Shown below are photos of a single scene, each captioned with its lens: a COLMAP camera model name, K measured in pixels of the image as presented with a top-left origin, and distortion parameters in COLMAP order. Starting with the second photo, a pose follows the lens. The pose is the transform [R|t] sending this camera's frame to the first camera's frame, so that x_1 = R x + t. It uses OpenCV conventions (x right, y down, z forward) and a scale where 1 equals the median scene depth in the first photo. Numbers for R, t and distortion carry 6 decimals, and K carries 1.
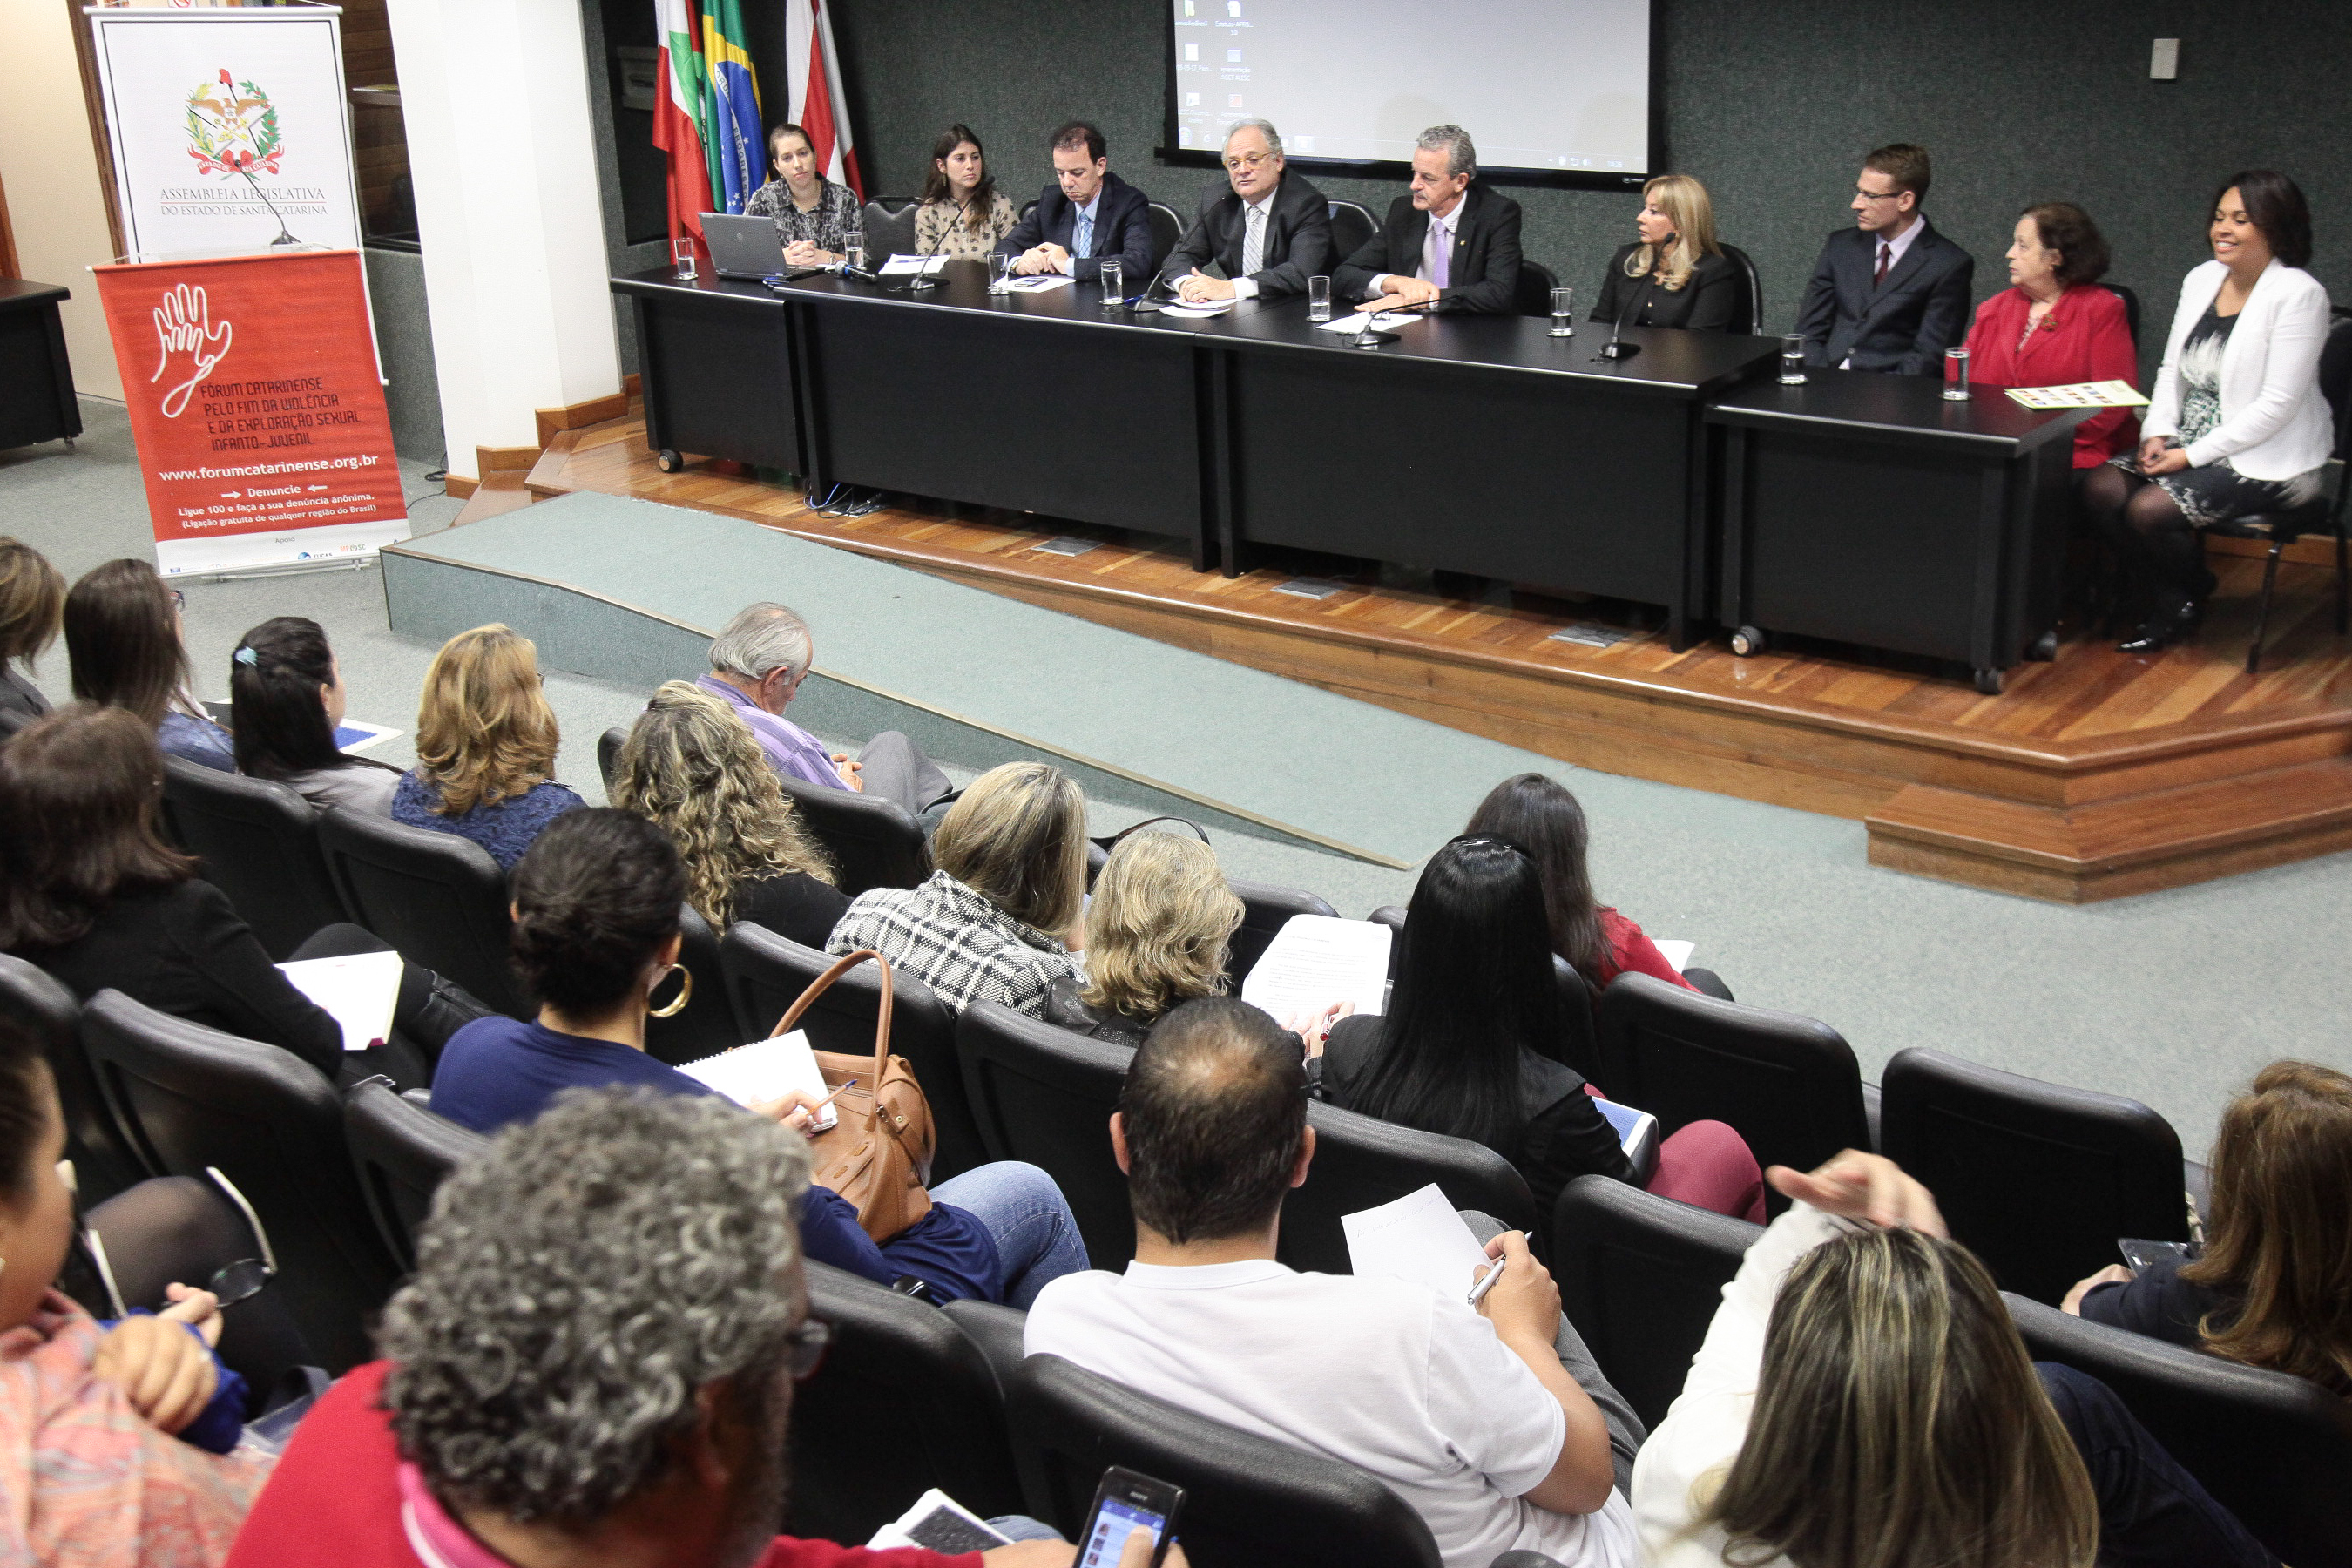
lens RADIAL K [[2693.3, 0, 1214.8], [0, 2693.3, 756.6], [0, 0, 1]] dist [0.075411, 0.000000]
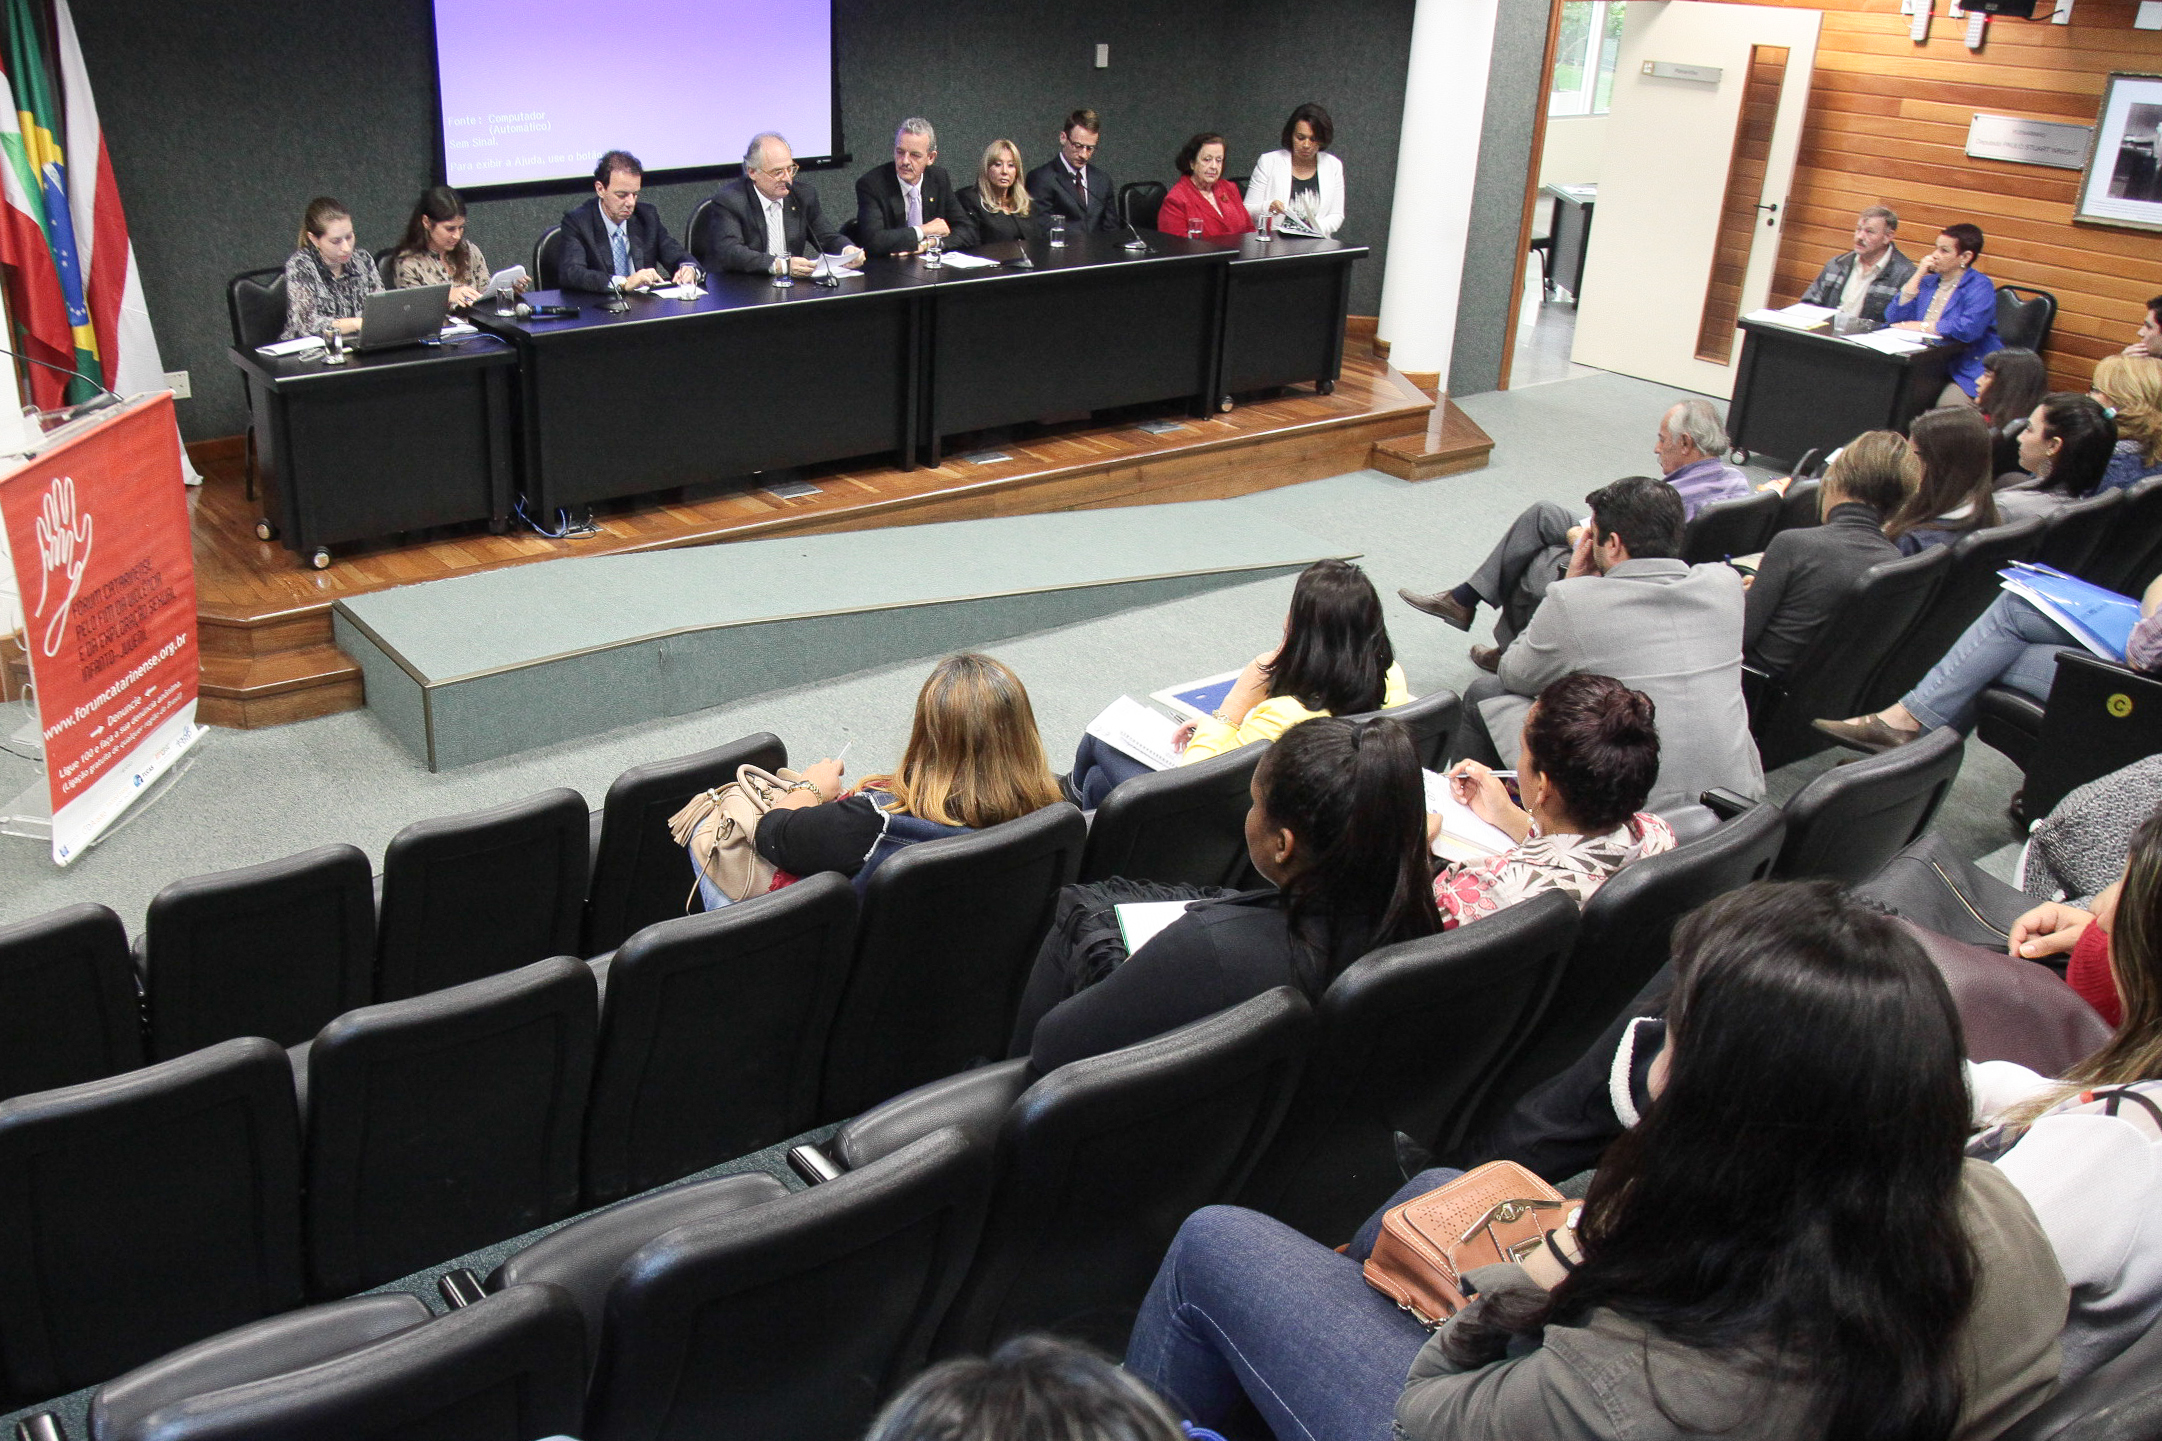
lens RADIAL K [[1901.1, 0, 823.5], [0, 1901.1, 829.0], [0, 0, 1]] dist [-0.114537, 0.066753]
pose [[0.366172, -0.386286, 0.846582, -0.857875], [0.301272, 0.909980, 0.284905, -0.183262], [-0.880428, 0.150727, 0.449586, 0.641151]]
